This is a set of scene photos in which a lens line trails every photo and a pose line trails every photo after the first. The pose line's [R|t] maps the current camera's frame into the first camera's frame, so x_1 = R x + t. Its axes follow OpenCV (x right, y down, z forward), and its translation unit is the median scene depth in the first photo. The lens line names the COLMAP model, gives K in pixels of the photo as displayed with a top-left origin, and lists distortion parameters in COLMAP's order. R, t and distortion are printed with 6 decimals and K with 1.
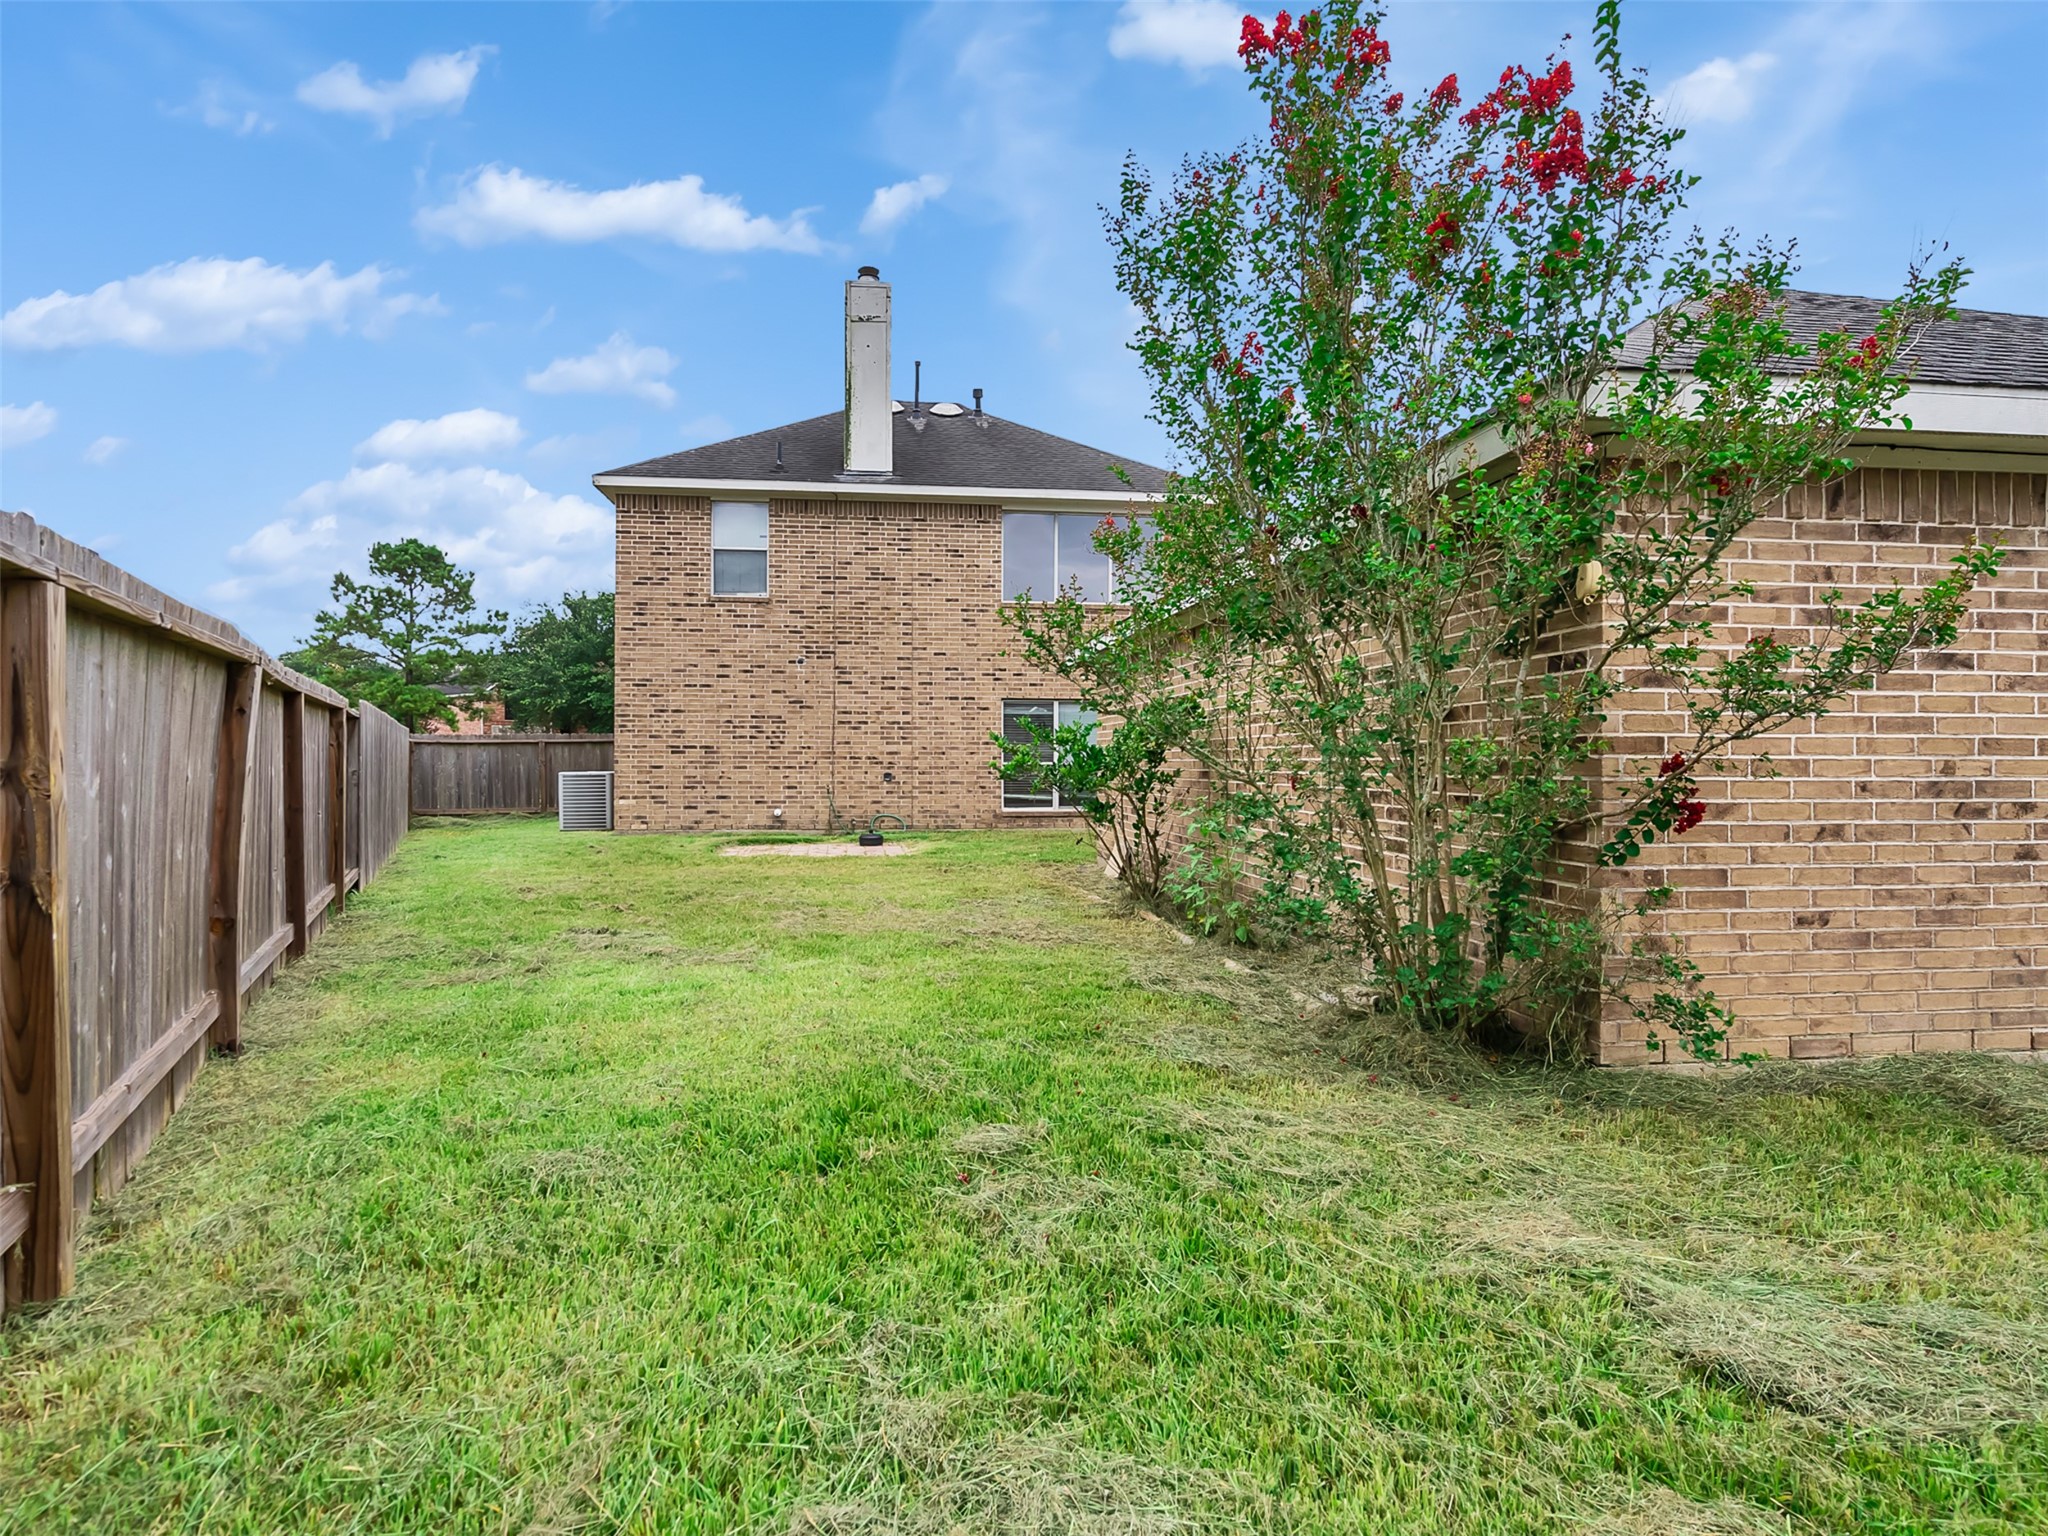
lens RADIAL K [[1046.2, 0, 999.6], [0, 1046.2, 766.8], [0, 0, 1]] dist [-0.005415, 0.003395]
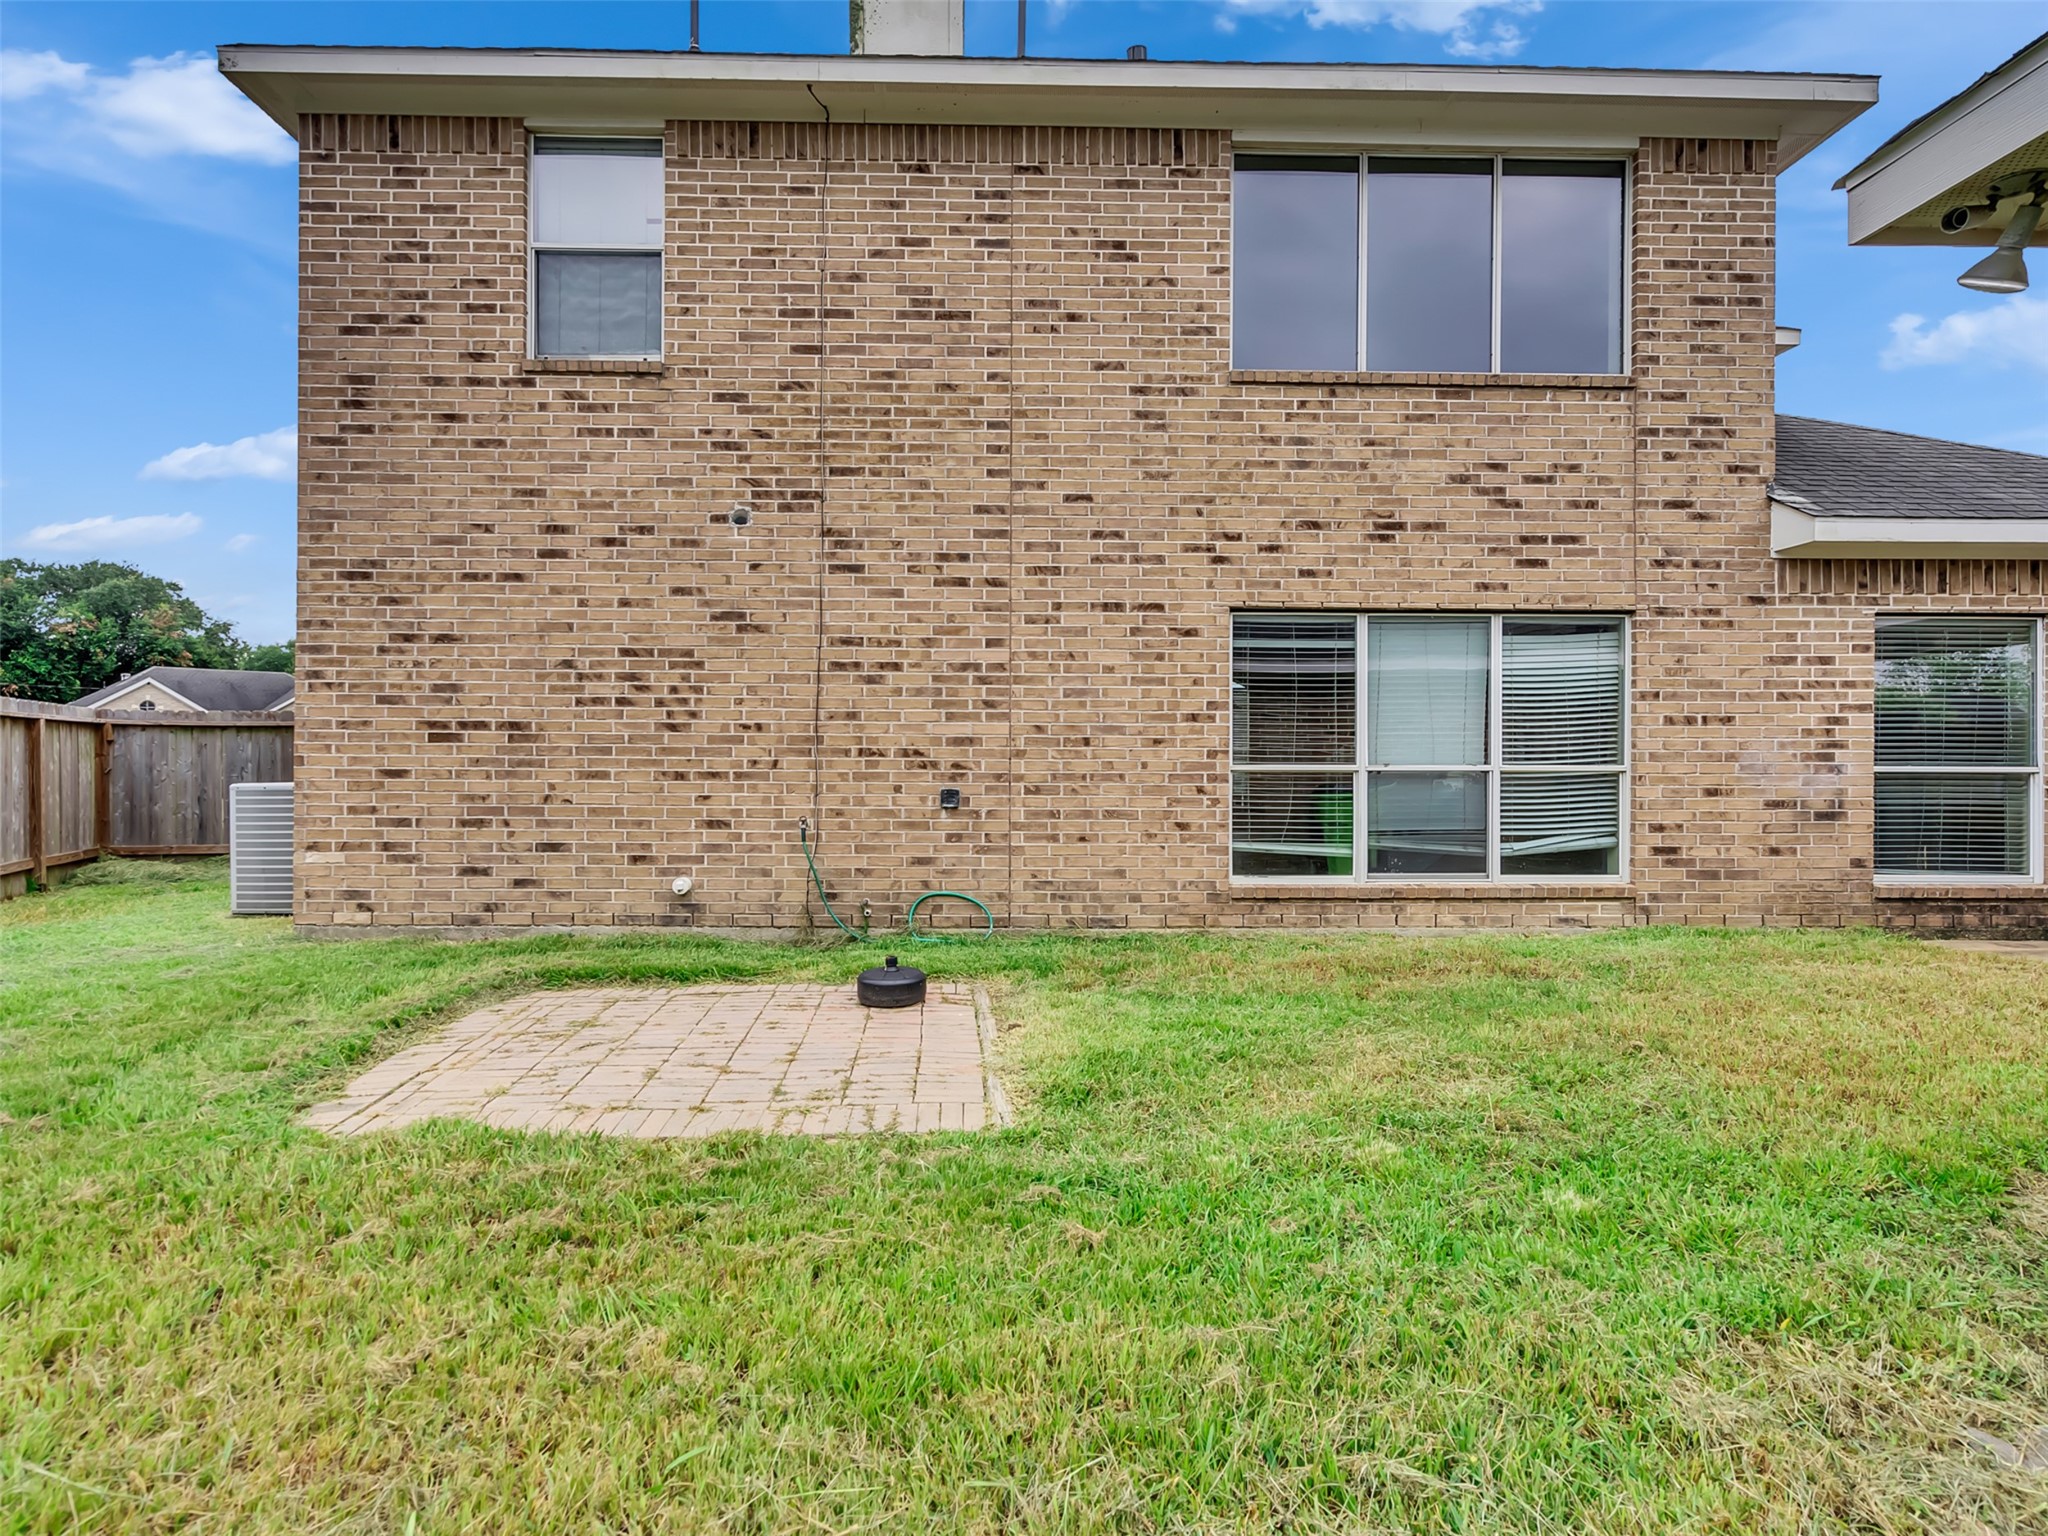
lens RADIAL K [[1046.2, 0, 999.6], [0, 1046.2, 766.8], [0, 0, 1]] dist [-0.005415, 0.003395]
pose [[0.995813, 0.003074, -0.091364, -0.050703], [-0.003293, 0.999992, -0.002246, -0.002222], [0.091357, 0.002537, 0.995815, 0.598552]]
